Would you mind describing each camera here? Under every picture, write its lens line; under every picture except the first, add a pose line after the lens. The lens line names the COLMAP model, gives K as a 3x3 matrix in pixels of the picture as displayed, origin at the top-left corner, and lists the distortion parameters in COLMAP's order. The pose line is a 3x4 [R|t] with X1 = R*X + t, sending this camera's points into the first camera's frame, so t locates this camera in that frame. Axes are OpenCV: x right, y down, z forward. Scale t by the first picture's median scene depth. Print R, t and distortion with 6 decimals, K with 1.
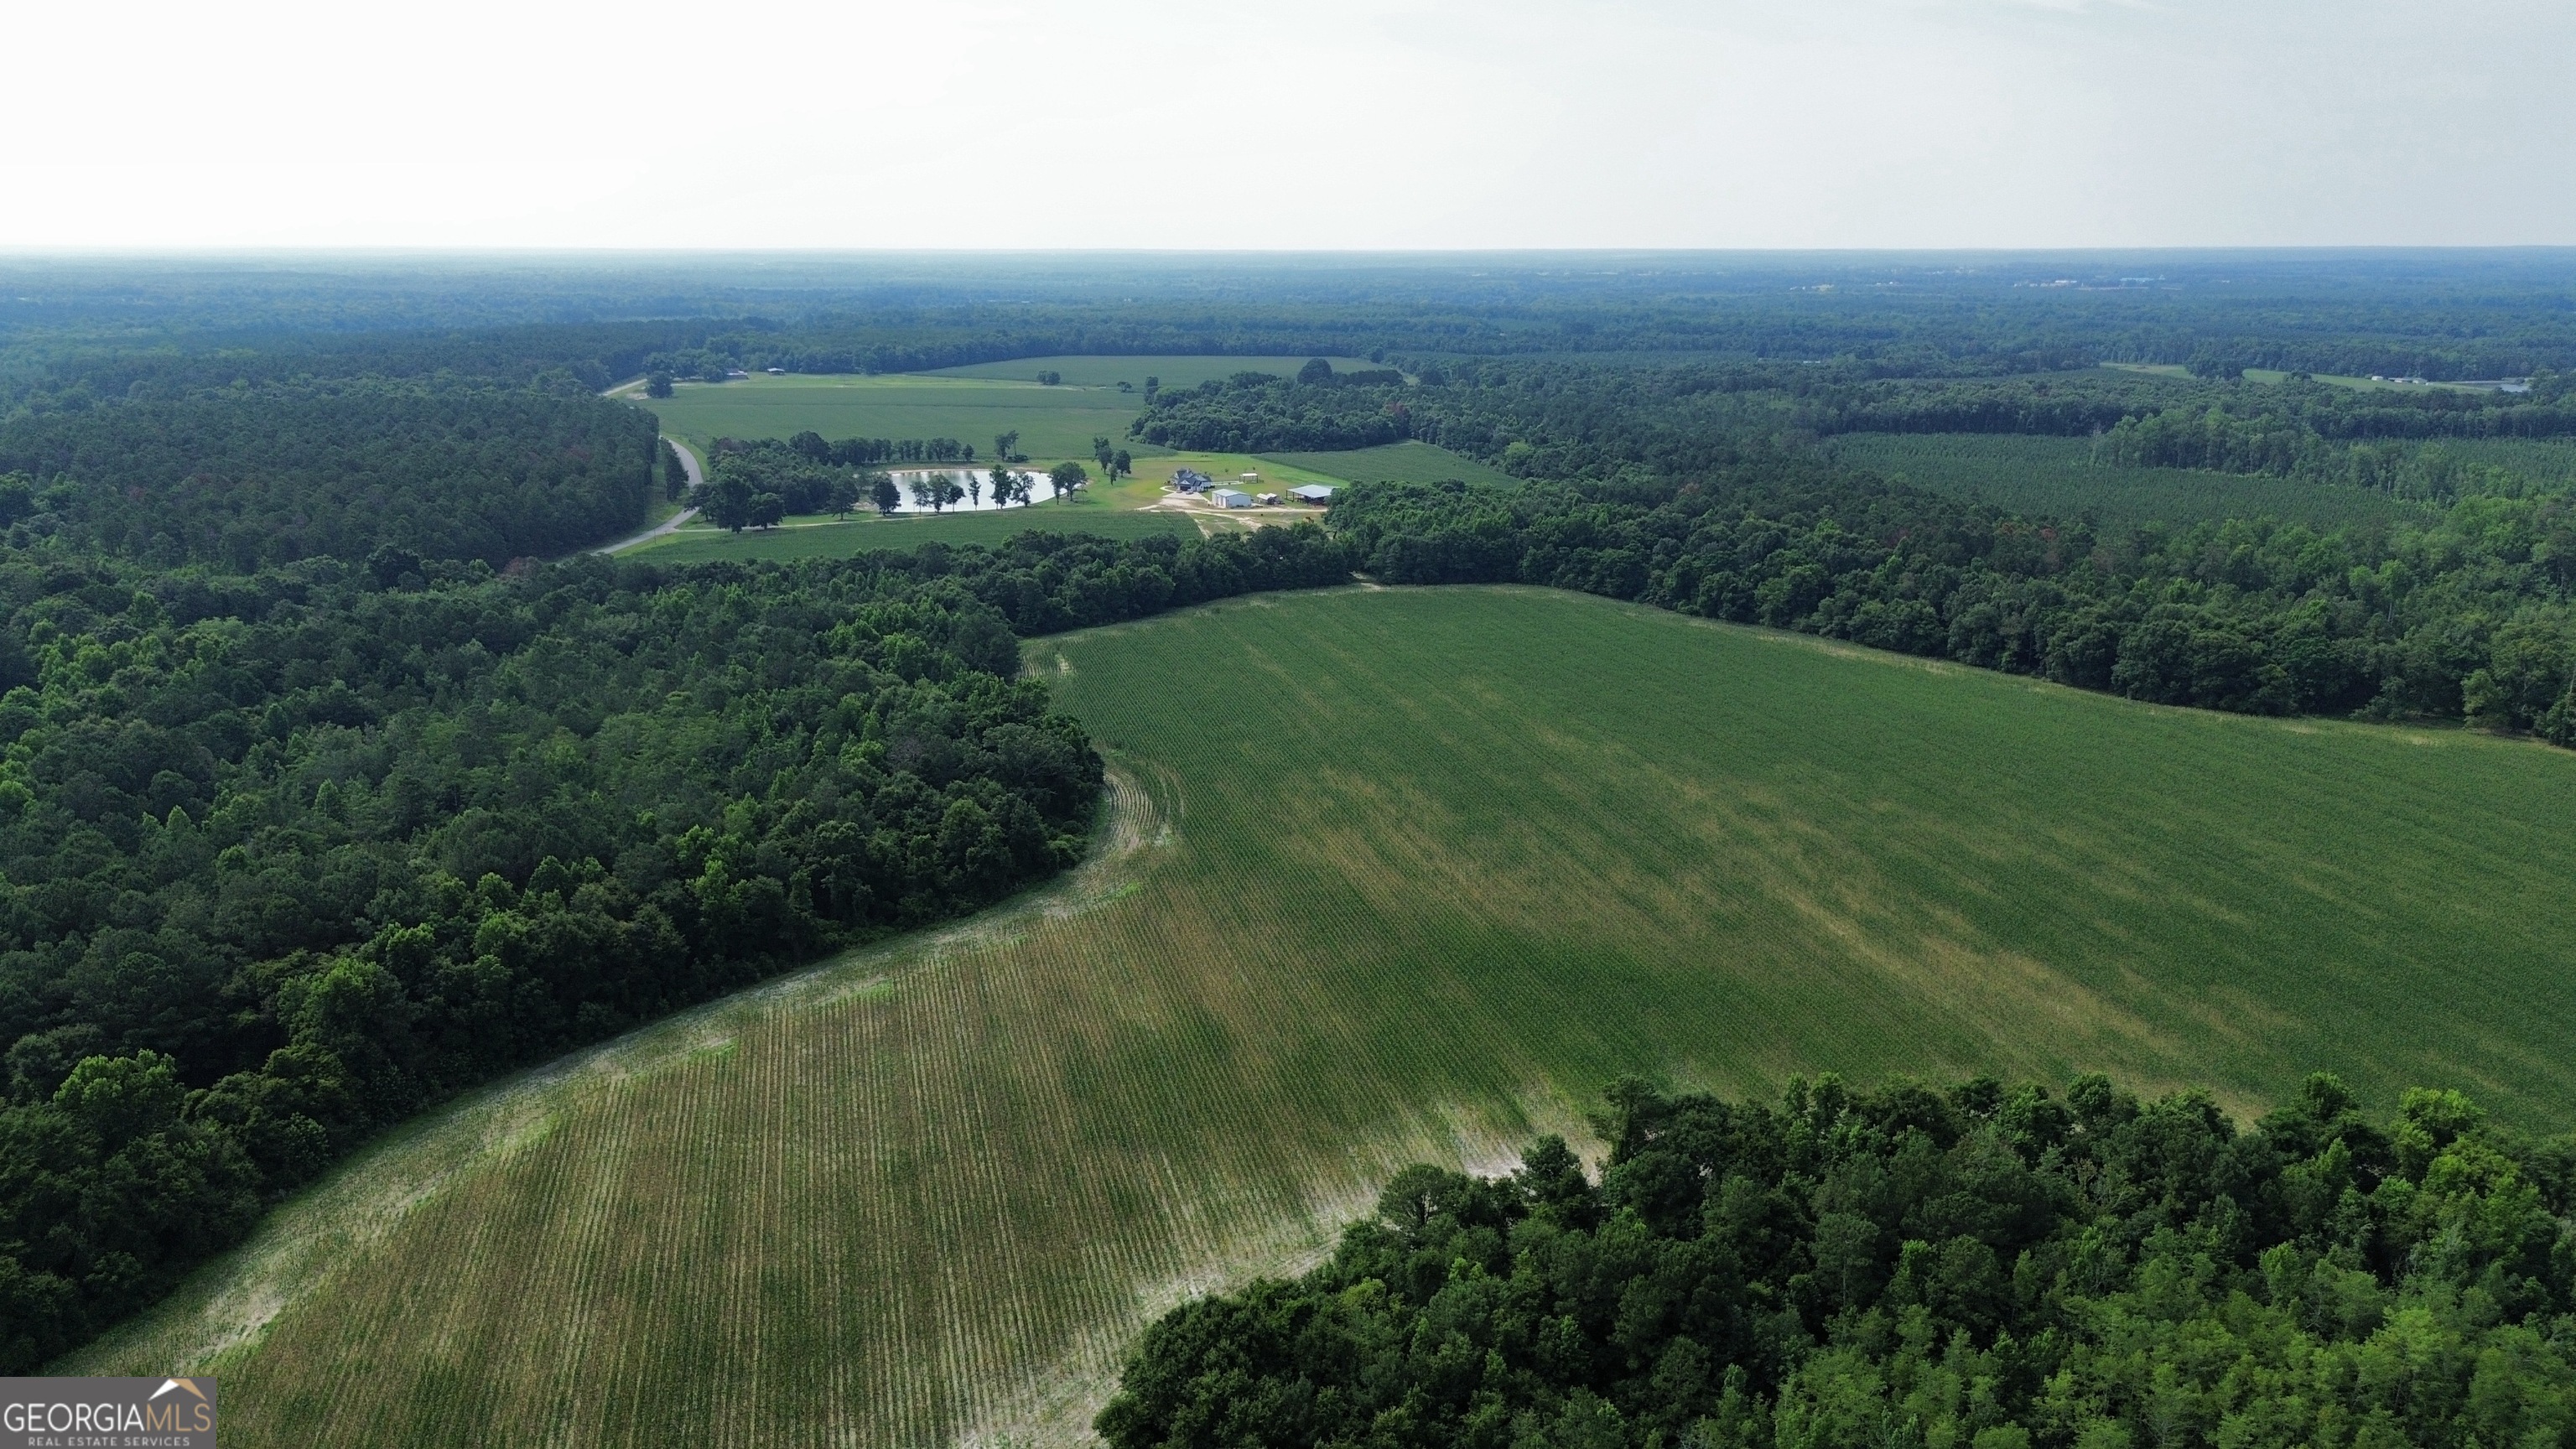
lens RADIAL K [[1822.0, 0, 1283.0], [0, 1822.0, 707.3], [0, 0, 1]] dist [0.066764, -0.067716]
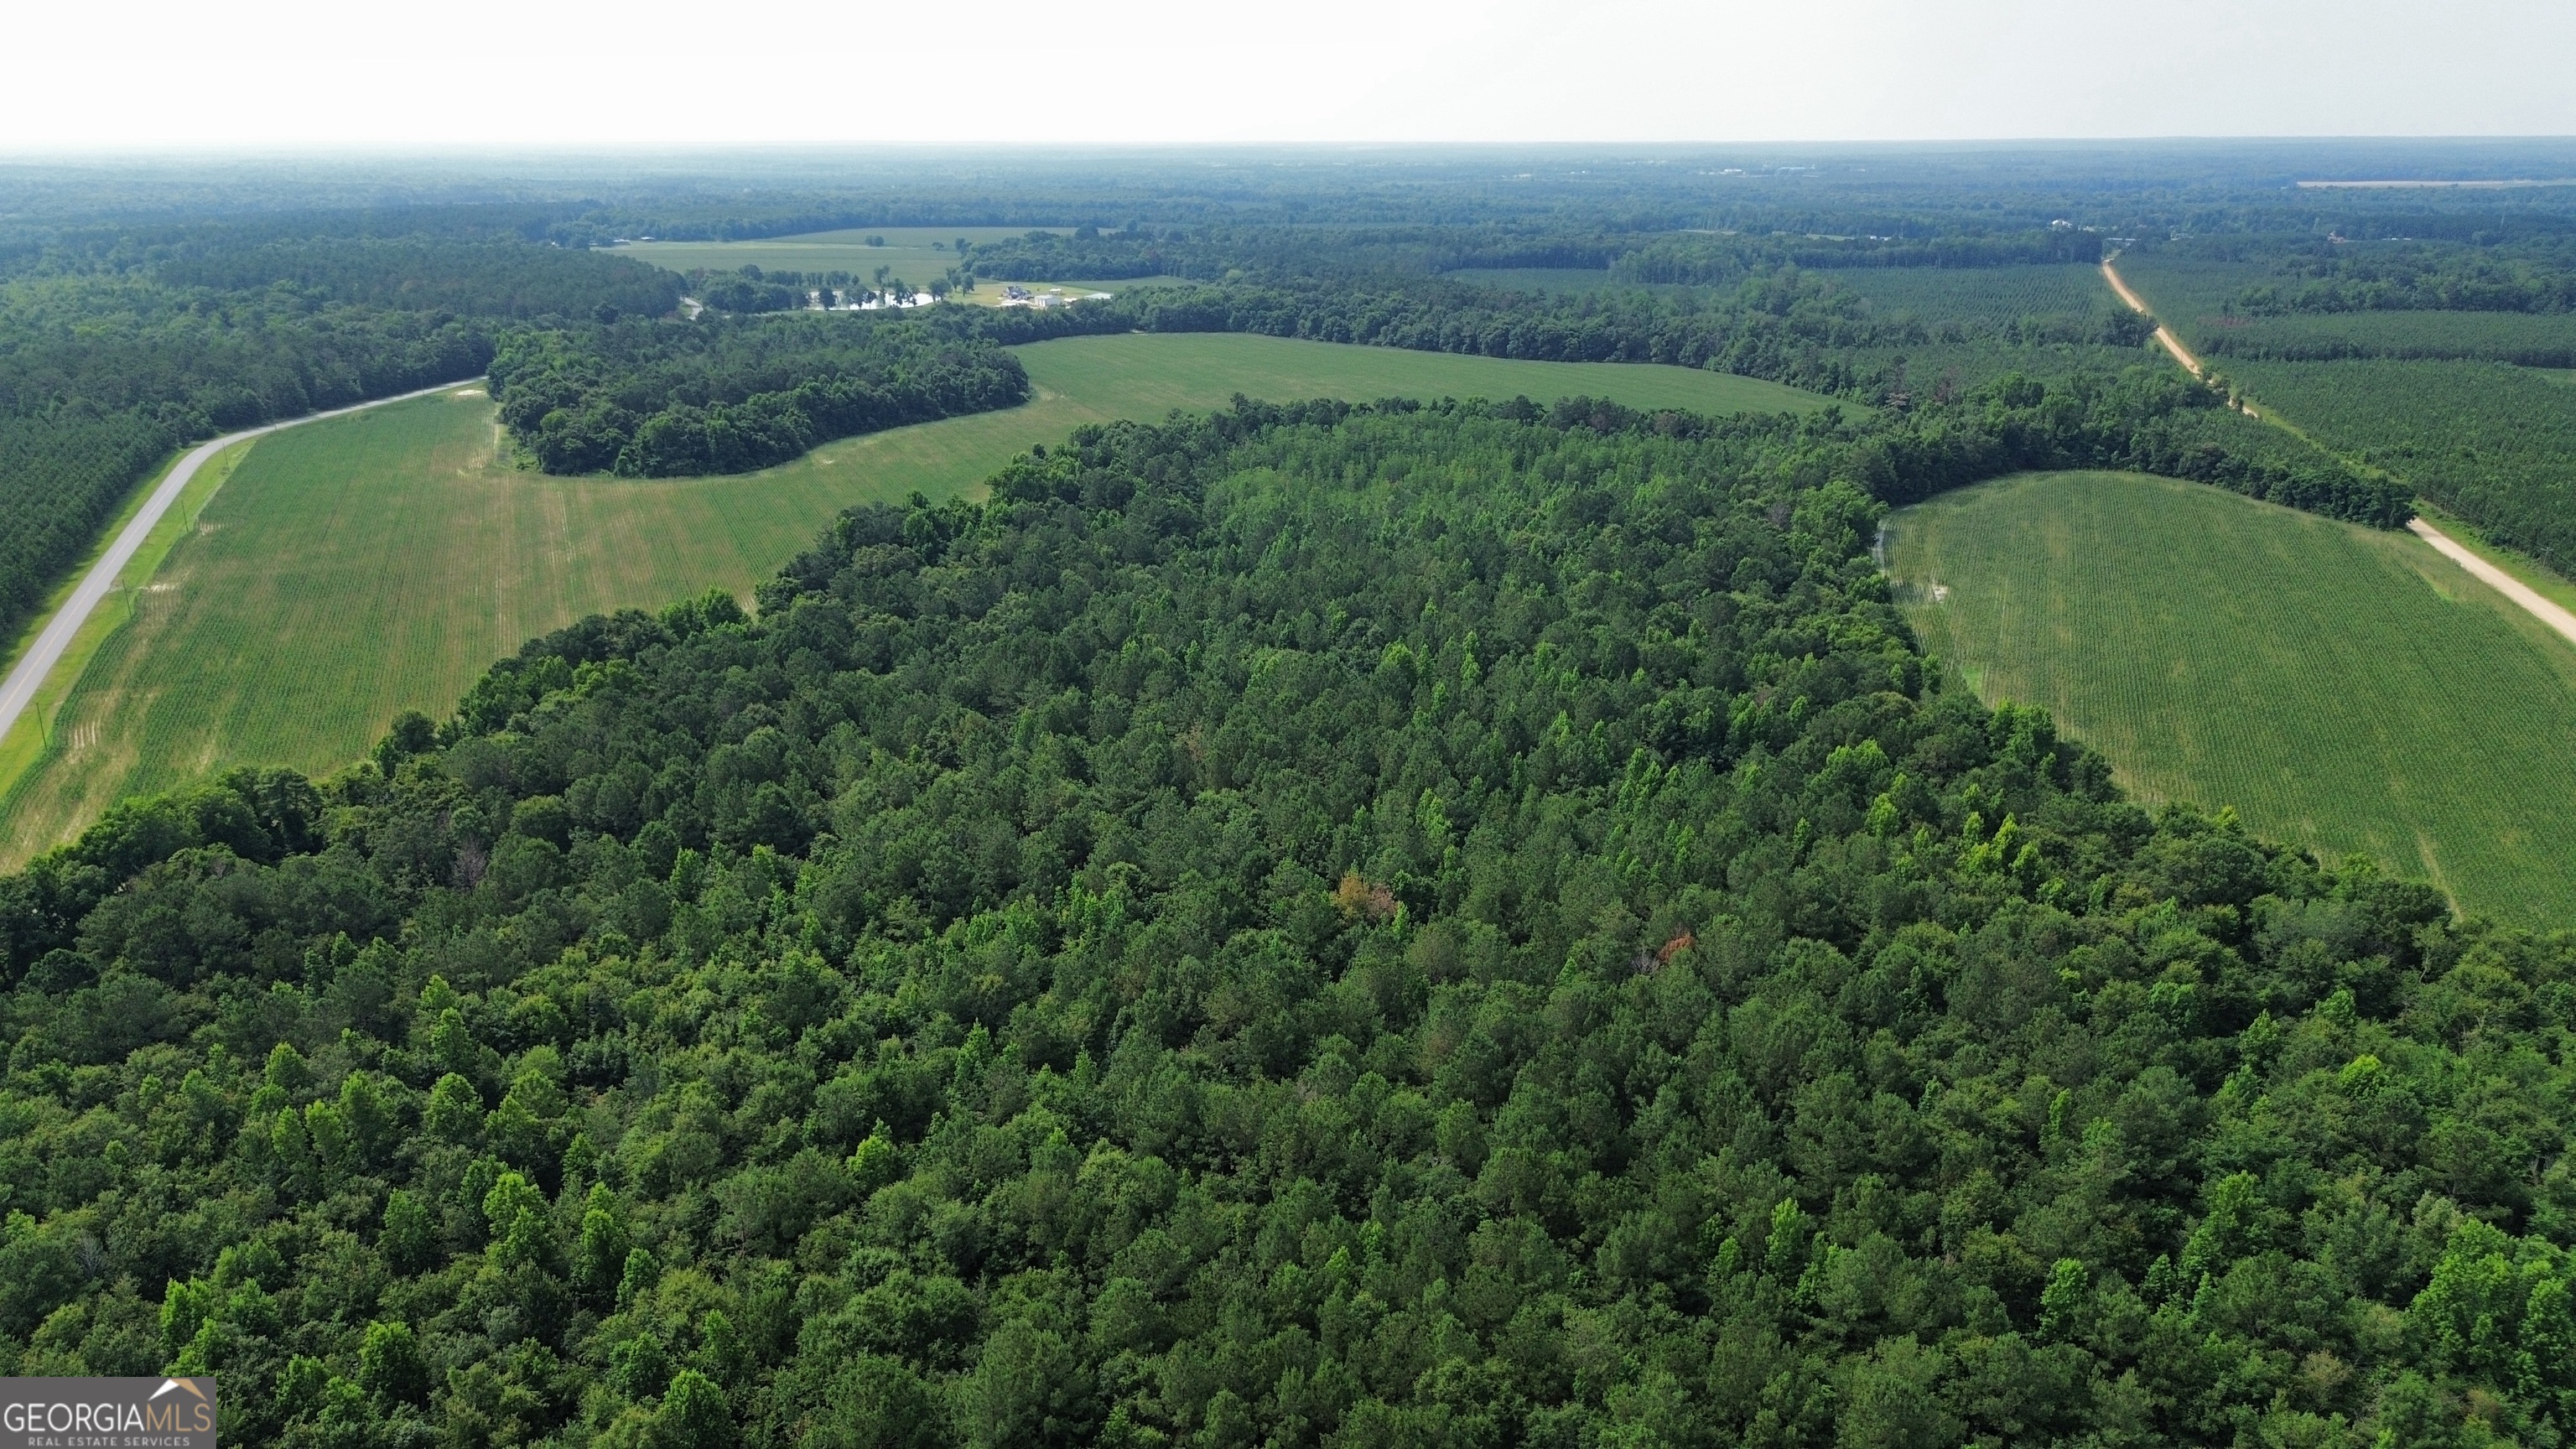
lens RADIAL K [[1822.0, 0, 1283.0], [0, 1822.0, 707.3], [0, 0, 1]] dist [0.066764, -0.067716]
pose [[0.990840, -0.040765, 0.128739, -0.034612], [0.033703, 0.997830, 0.056566, 0.115440], [-0.130765, -0.051709, 0.990064, -0.453692]]
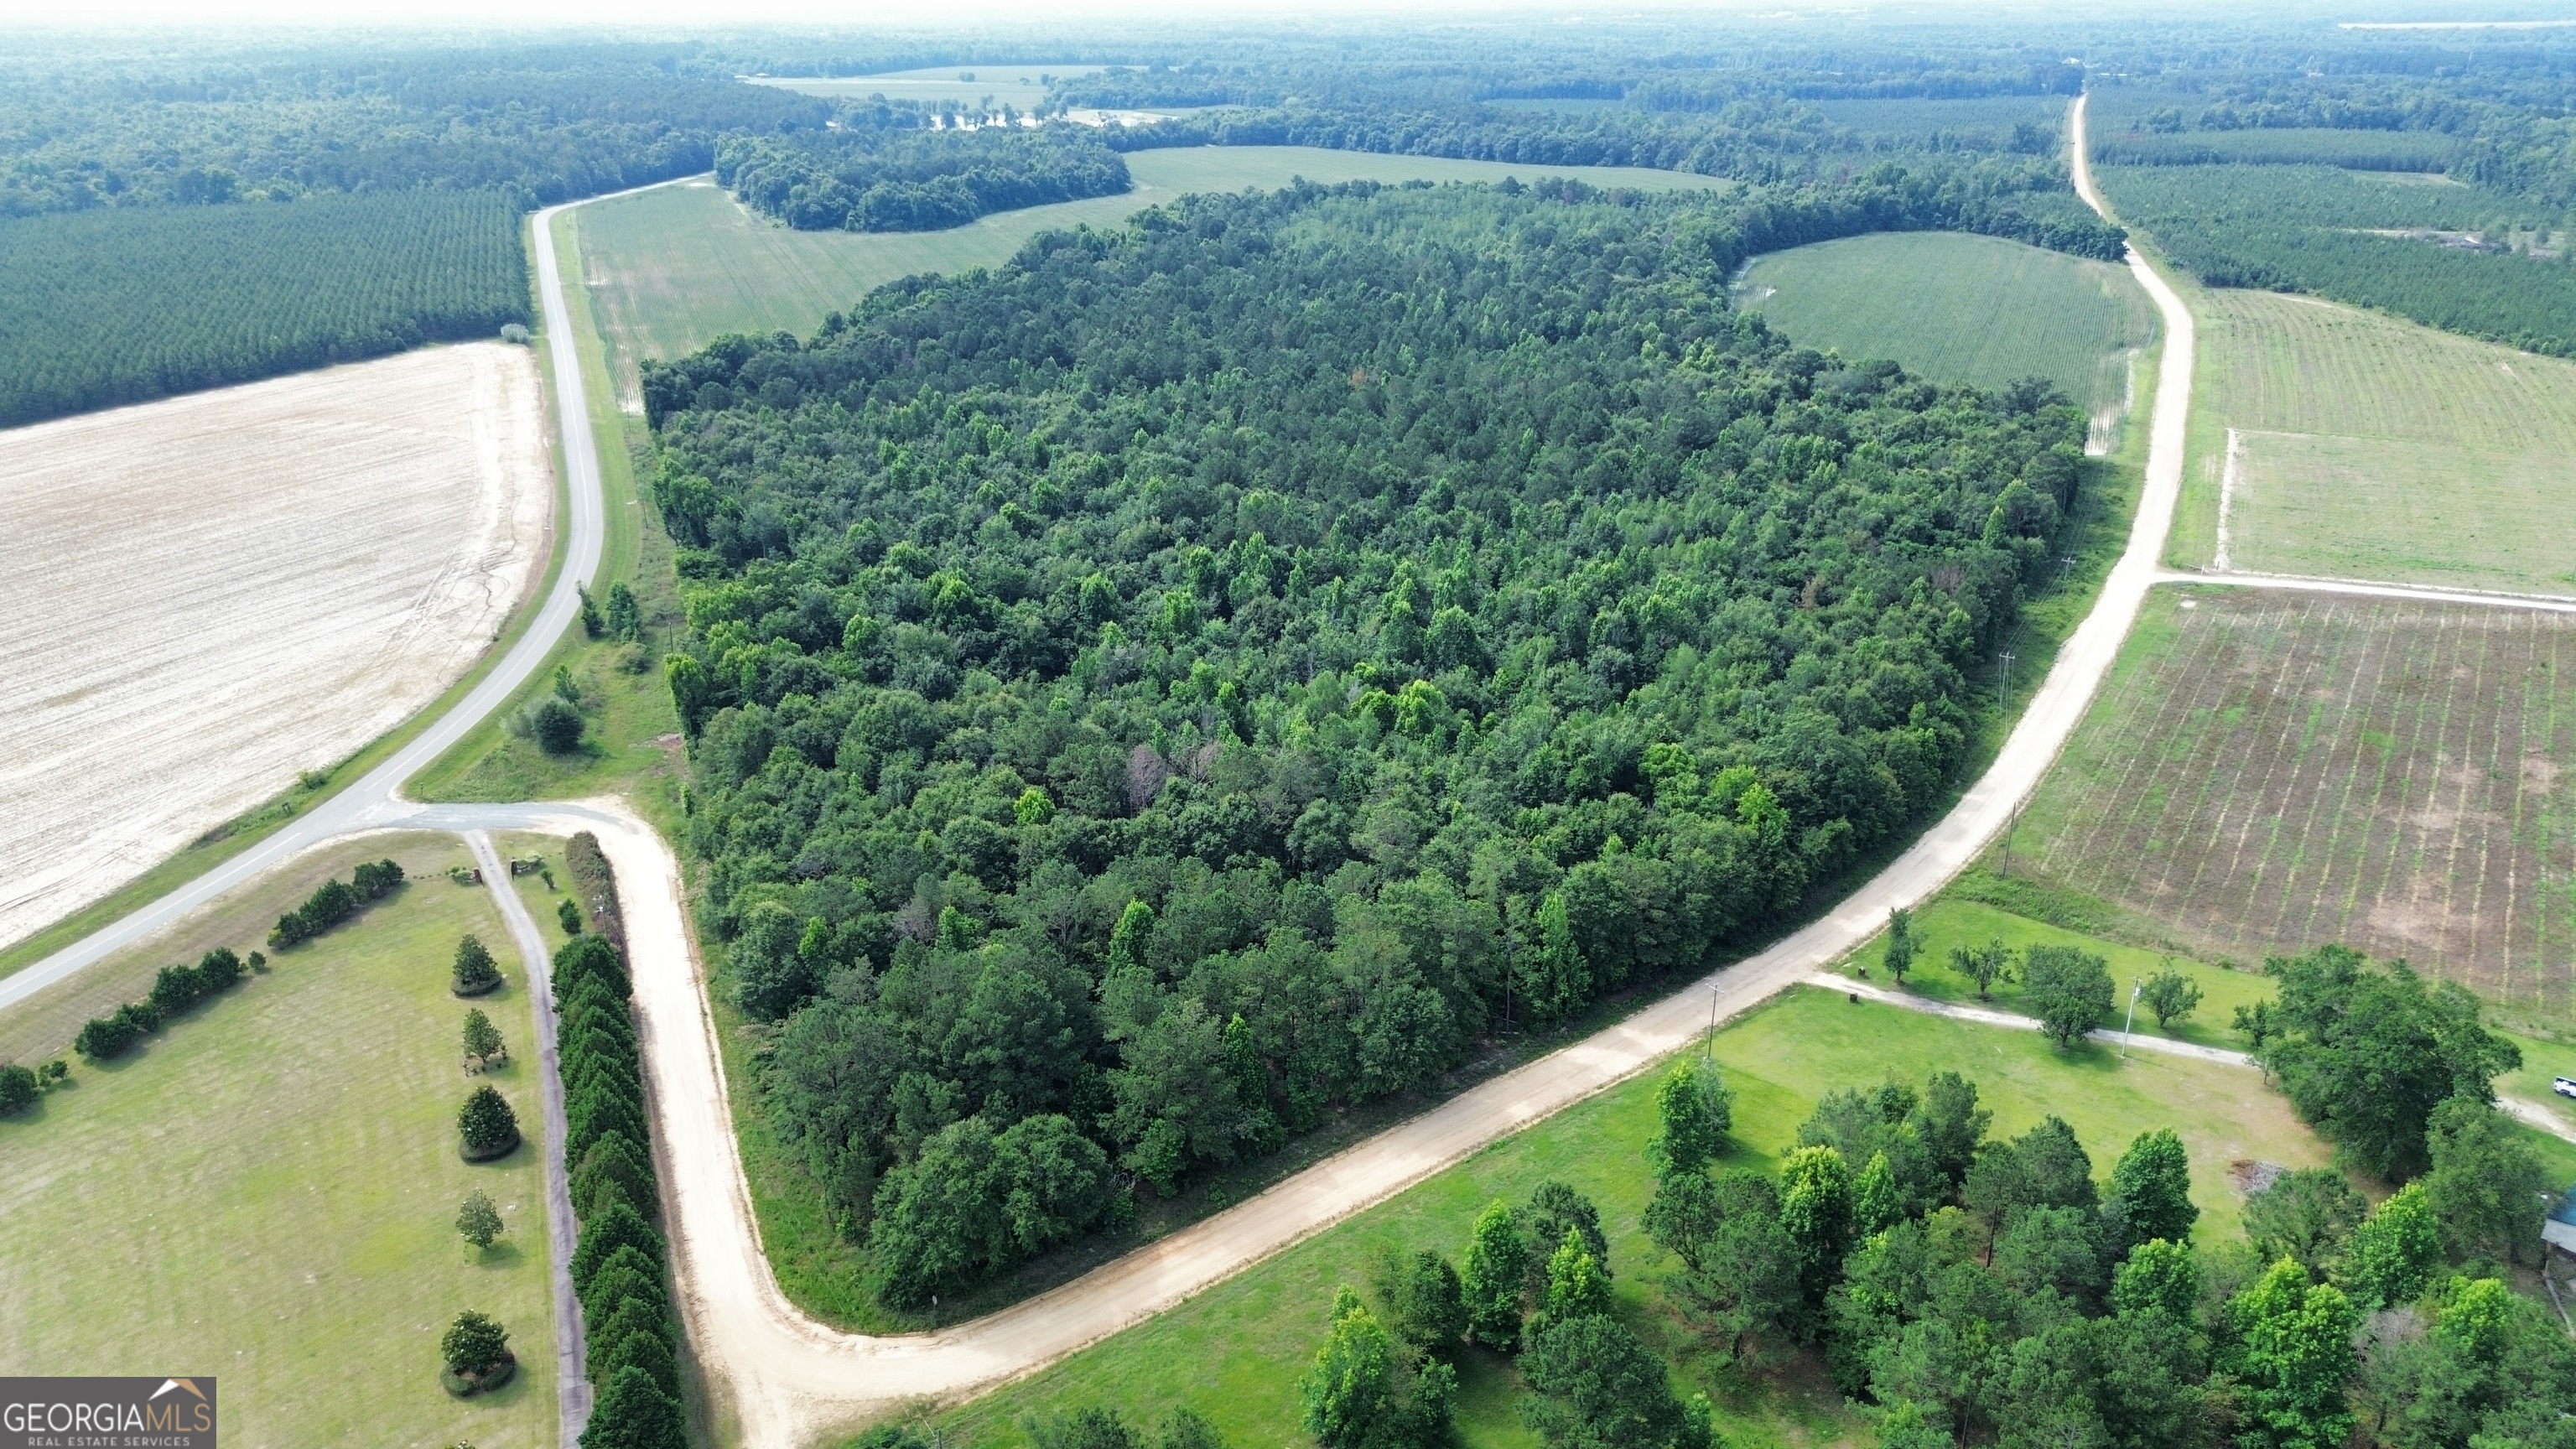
lens RADIAL K [[1821.6, 0, 1288.0], [0, 1821.6, 724.5], [0, 0, 1]] dist [0.029026, 0.001308]
pose [[0.994063, -0.042945, 0.099976, -0.063729], [0.028703, 0.989769, 0.139764, 0.175799], [-0.104955, -0.136065, 0.985125, -0.685455]]
